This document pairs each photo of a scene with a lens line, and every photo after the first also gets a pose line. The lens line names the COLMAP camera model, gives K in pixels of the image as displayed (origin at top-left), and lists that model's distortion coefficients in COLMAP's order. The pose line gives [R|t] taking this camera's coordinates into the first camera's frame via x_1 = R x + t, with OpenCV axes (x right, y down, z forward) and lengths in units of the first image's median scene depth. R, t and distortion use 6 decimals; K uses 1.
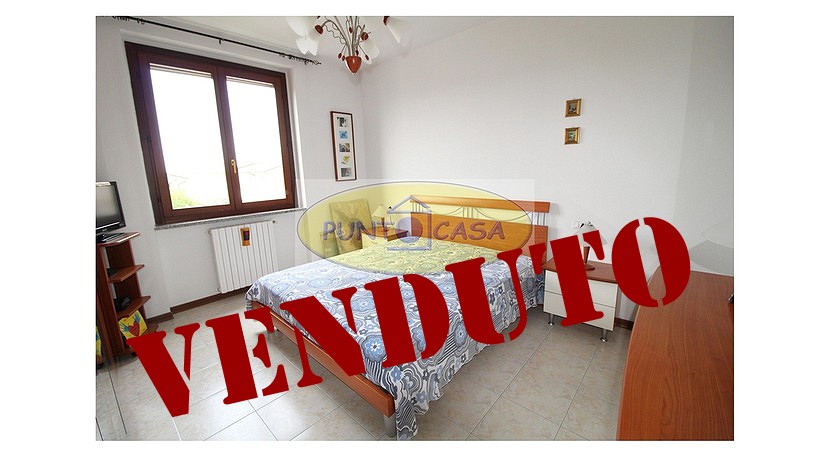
lens RADIAL K [[295.9, 0, 414.6], [0, 295.9, 221.2], [0, 0, 1]] dist [-0.011331, -0.000111]
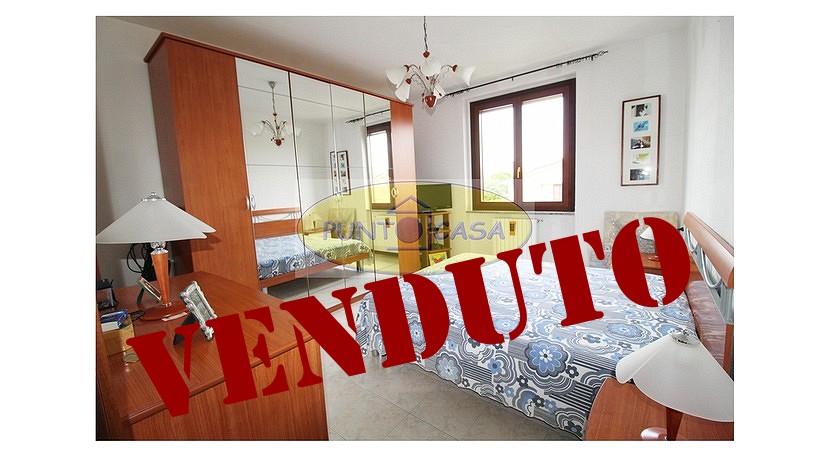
lens RADIAL K [[295.9, 0, 414.6], [0, 295.9, 221.2], [0, 0, 1]] dist [-0.011331, -0.000111]
pose [[0.075787, 0.142395, -0.986904, 0.596522], [-0.137465, 0.981792, 0.131101, -0.078731], [0.987603, 0.125729, 0.093982, 0.434755]]
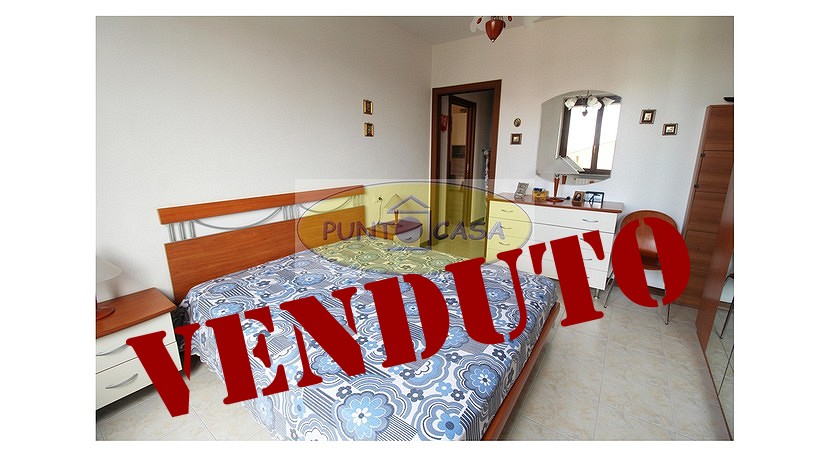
lens RADIAL K [[295.9, 0, 414.6], [0, 295.9, 221.2], [0, 0, 1]] dist [-0.011331, -0.000111]
pose [[-0.111440, -0.169808, 0.979156, -0.564112], [0.203498, 0.960515, 0.189736, -0.082913], [-0.972713, 0.220400, -0.072484, 0.712632]]
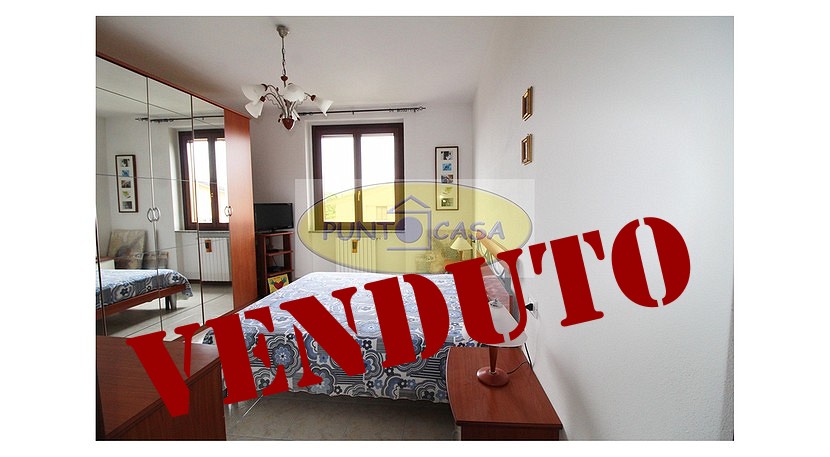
lens RADIAL K [[295.9, 0, 414.6], [0, 295.9, 221.2], [0, 0, 1]] dist [-0.011331, -0.000111]
pose [[0.602285, 0.076189, -0.794637, 0.635945], [-0.155322, 0.987595, -0.023035, -0.069306], [0.783025, 0.137299, 0.606648, 0.343889]]
